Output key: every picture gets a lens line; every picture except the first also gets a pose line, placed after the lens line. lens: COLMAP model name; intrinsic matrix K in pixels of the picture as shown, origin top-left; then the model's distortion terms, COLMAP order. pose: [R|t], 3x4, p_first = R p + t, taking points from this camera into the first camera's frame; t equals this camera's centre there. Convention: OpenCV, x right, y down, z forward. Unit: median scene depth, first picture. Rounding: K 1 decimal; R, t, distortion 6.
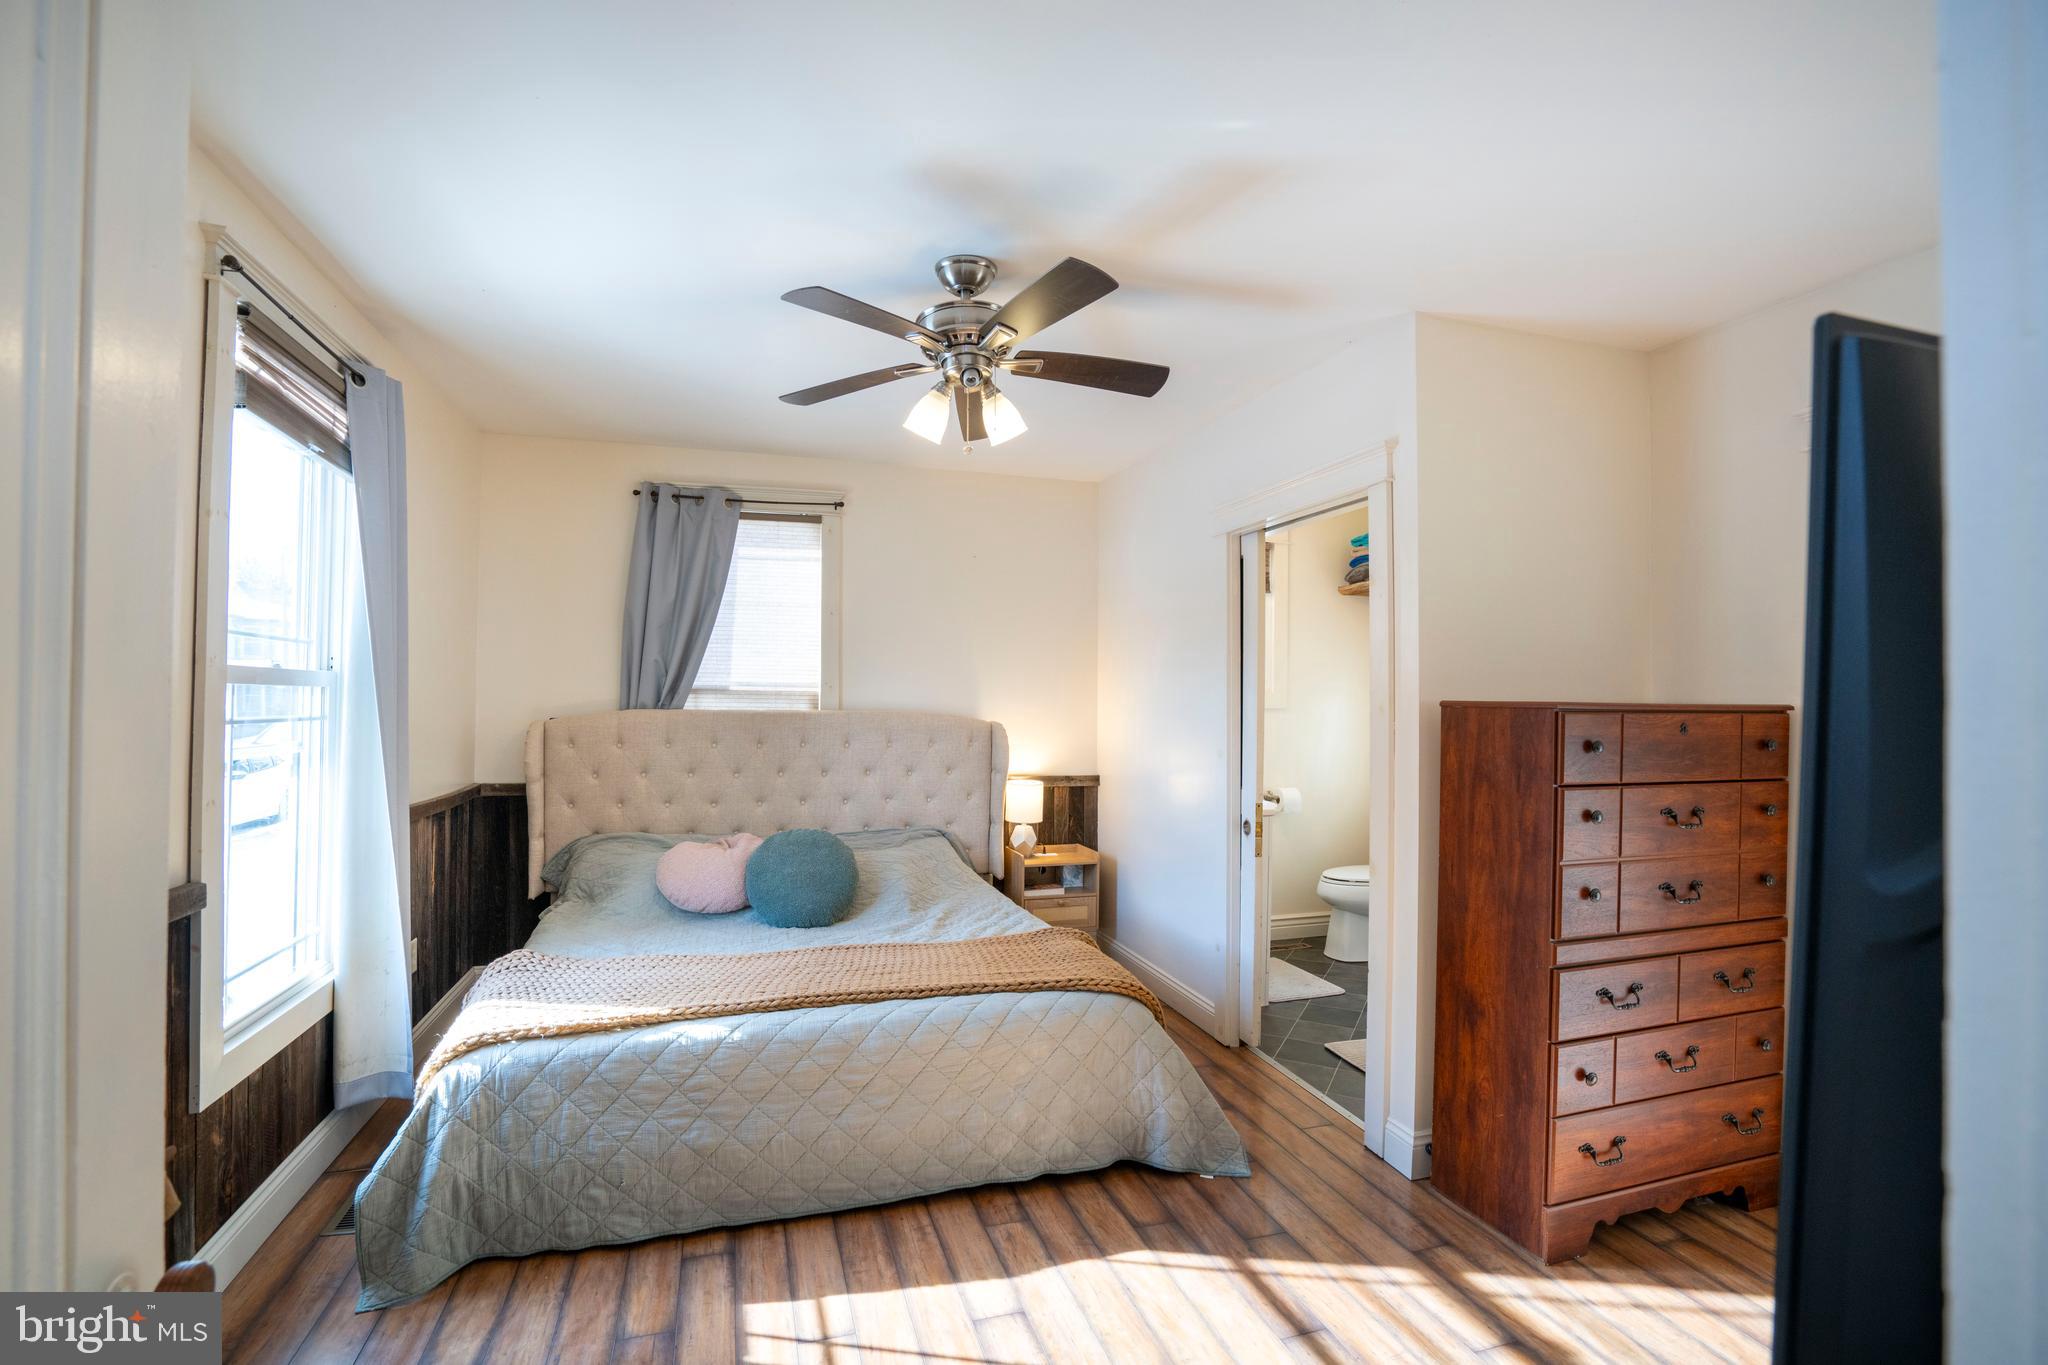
lens RADIAL K [[938.6, 0, 1016.0], [0, 938.6, 688.2], [0, 0, 1]] dist [-0.074886, 0.033073]
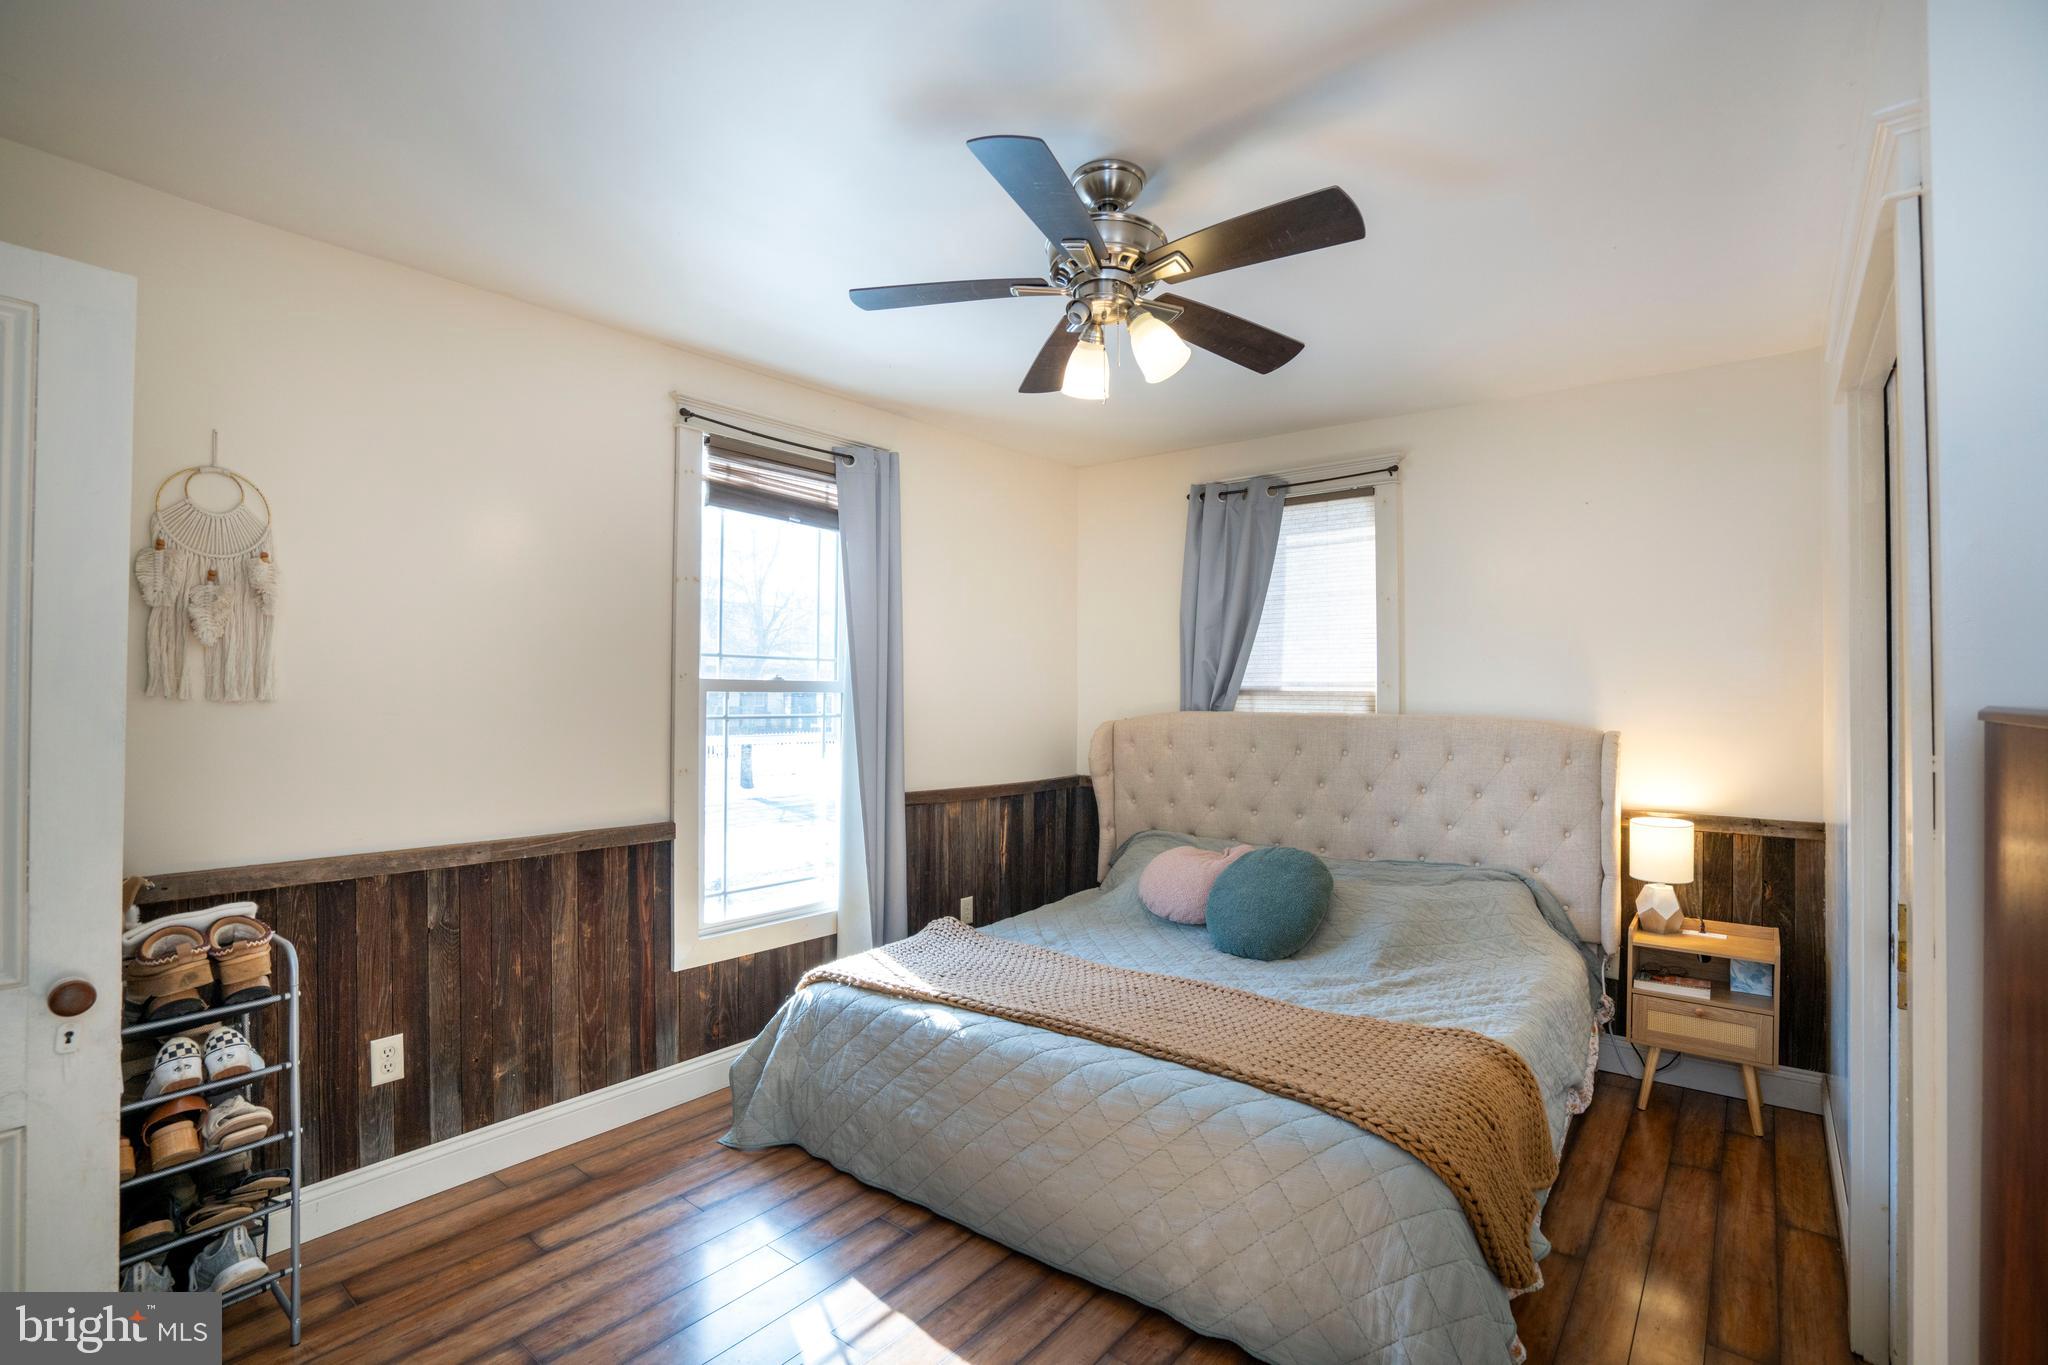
lens RADIAL K [[938.6, 0, 1016.0], [0, 938.6, 688.2], [0, 0, 1]] dist [-0.074886, 0.033073]
pose [[0.562376, -0.012139, -0.826793, 0.397284], [0.011156, 0.999913, -0.007093, 0.003611], [0.826807, -0.005234, 0.562462, 0.326075]]
